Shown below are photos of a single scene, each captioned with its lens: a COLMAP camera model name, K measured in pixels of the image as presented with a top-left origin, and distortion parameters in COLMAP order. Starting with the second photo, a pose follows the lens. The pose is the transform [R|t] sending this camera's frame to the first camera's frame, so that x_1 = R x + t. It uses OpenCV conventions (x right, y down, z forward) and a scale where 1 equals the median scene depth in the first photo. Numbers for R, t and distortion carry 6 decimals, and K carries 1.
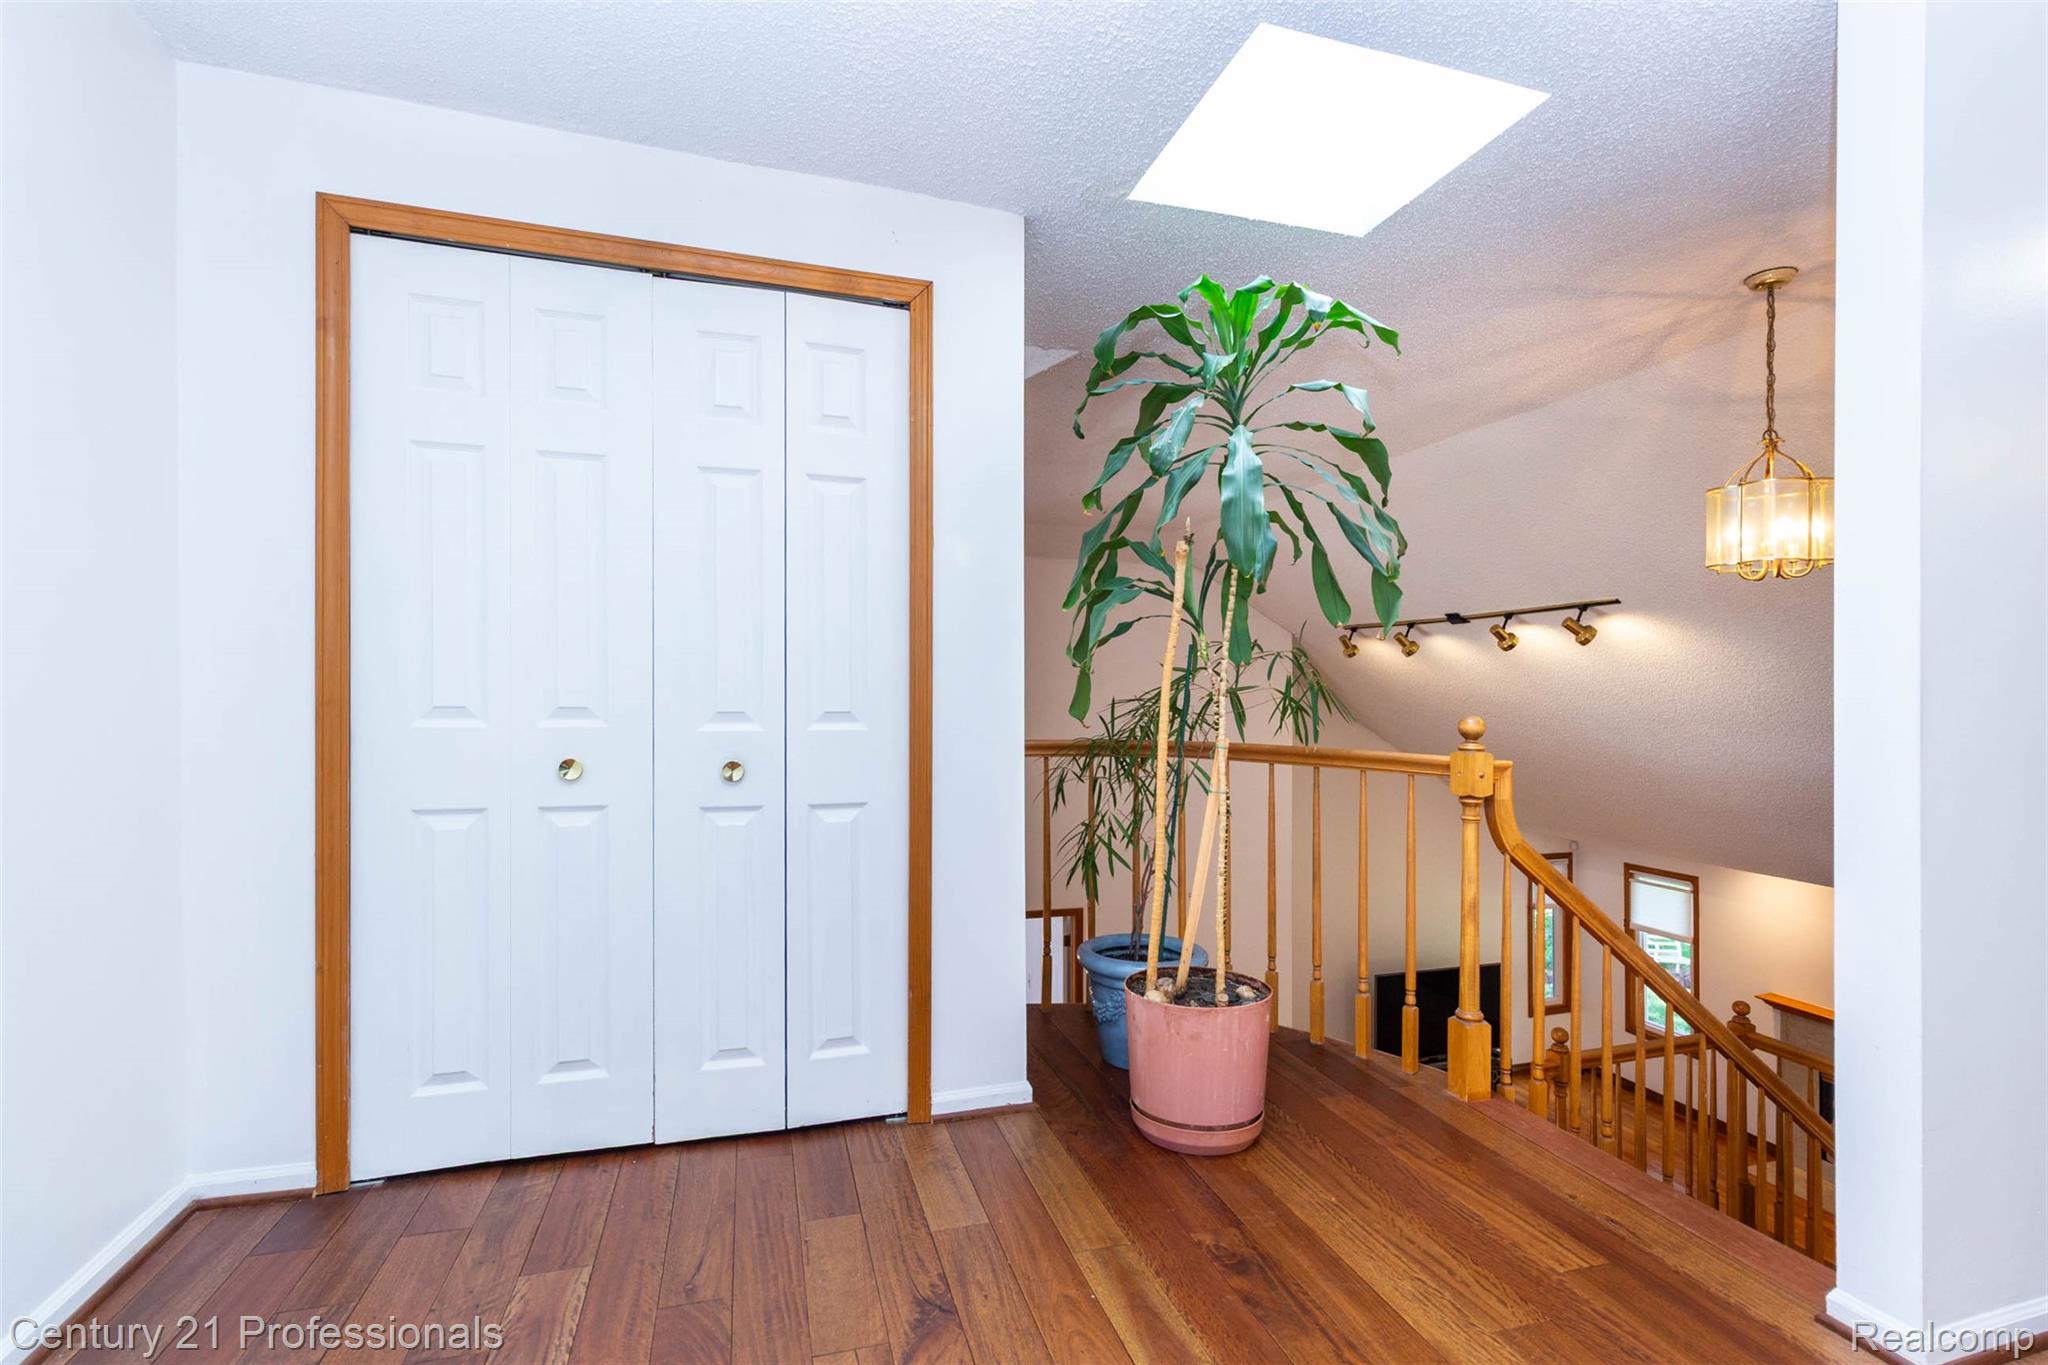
lens RADIAL K [[956.9, 0, 1032.1], [0, 956.9, 688.3], [0, 0, 1]] dist [0.004782, 0.000120]
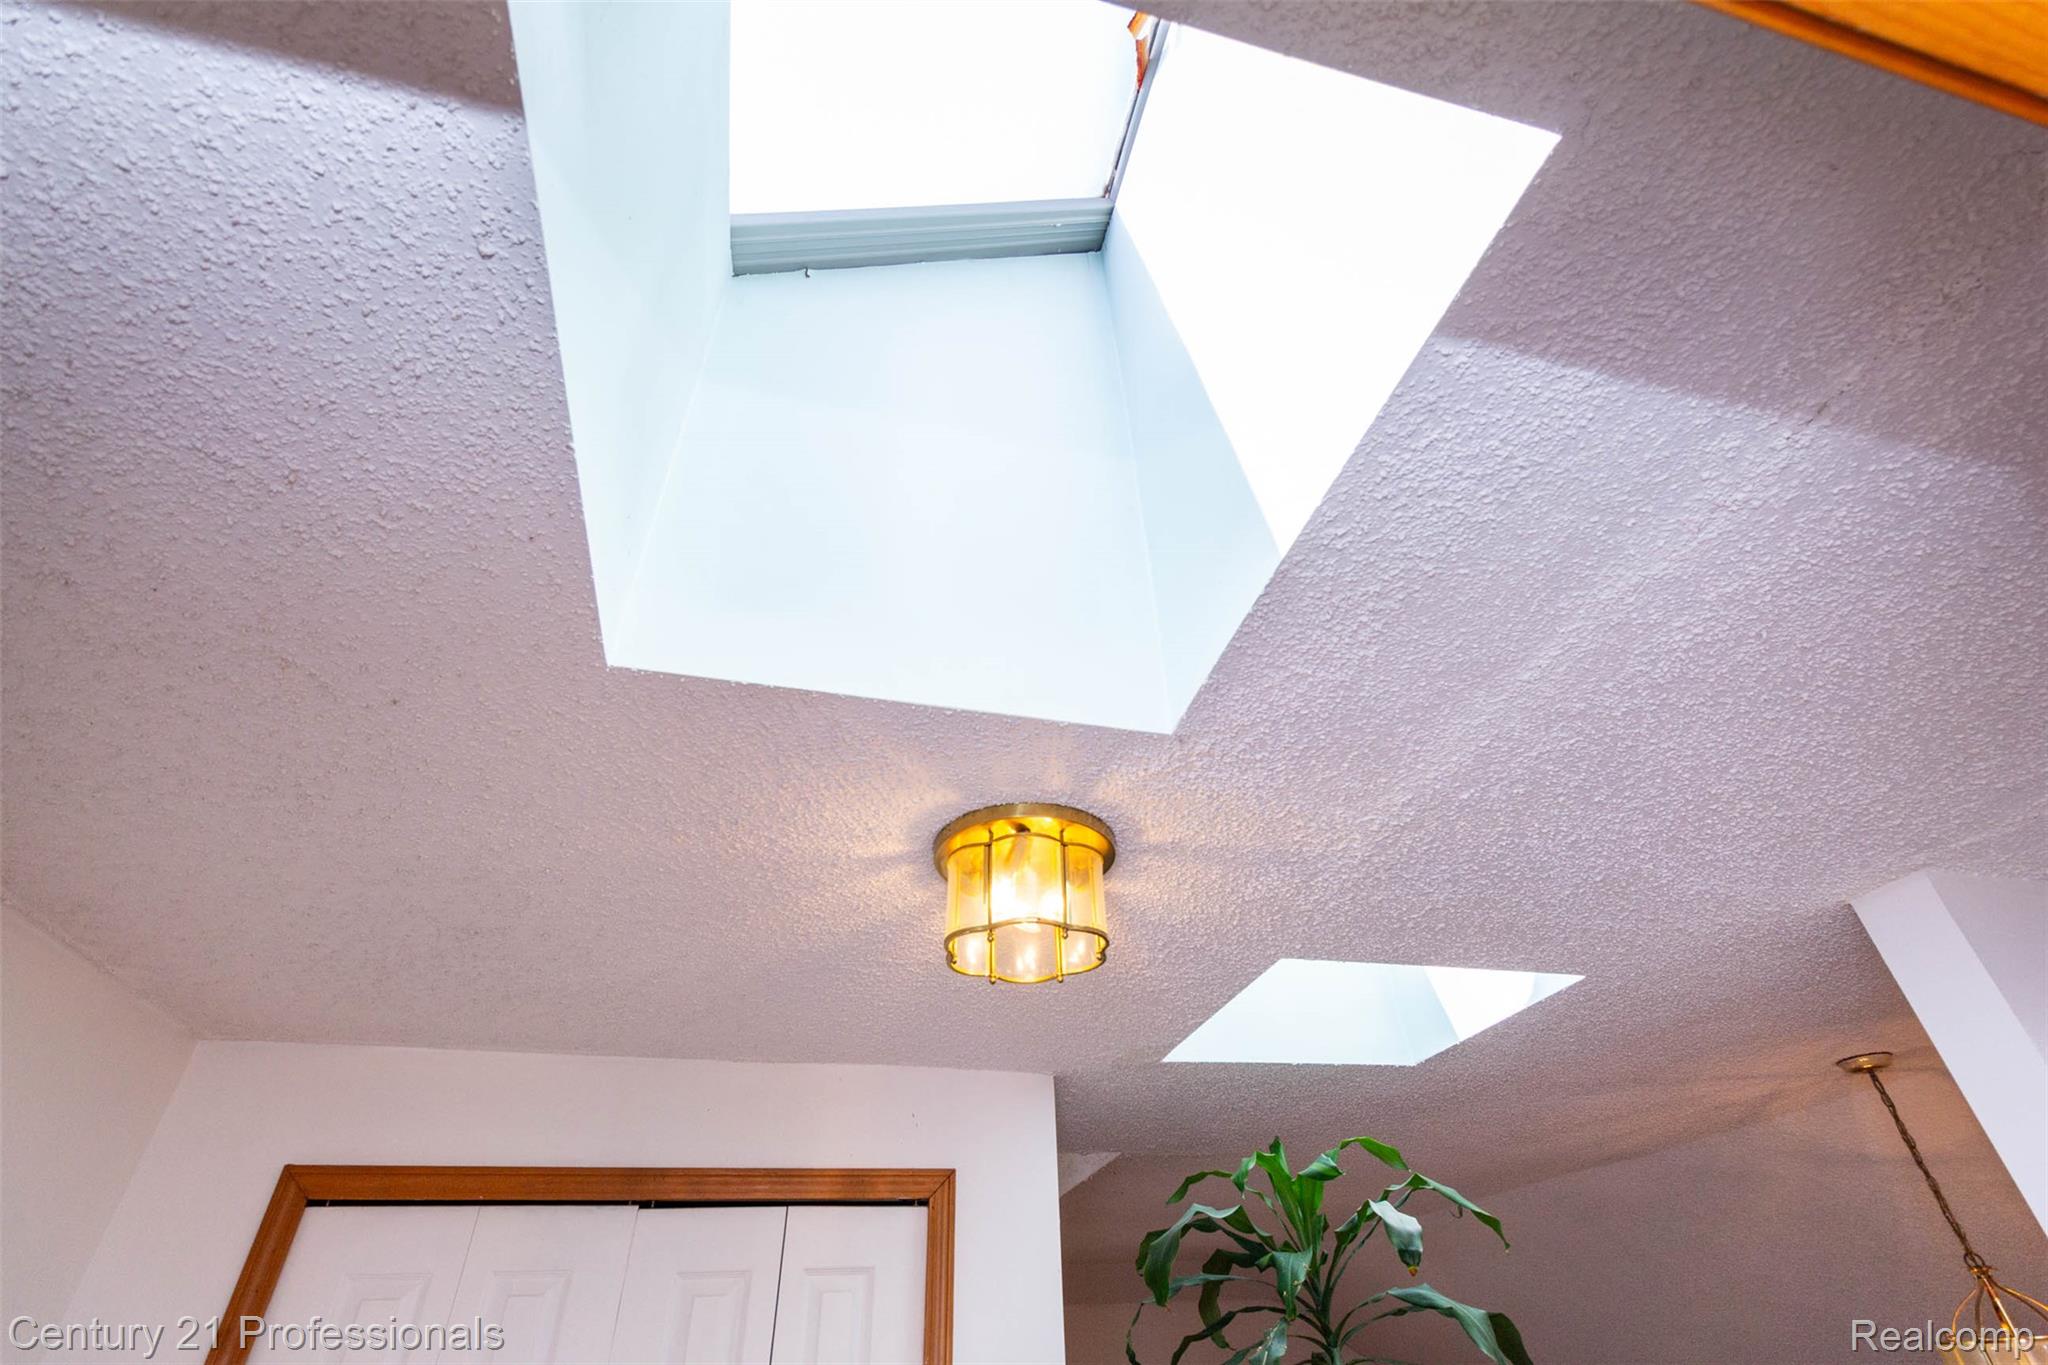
lens RADIAL K [[956.9, 0, 1033.0], [0, 956.9, 669.6], [0, 0, 1]] dist [0.004782, 0.000120]
pose [[0.998526, -0.052529, -0.013661, 0.006248], [0.033339, 0.792213, -0.609333, -0.246797], [0.042830, 0.607980, 0.792797, 0.009328]]
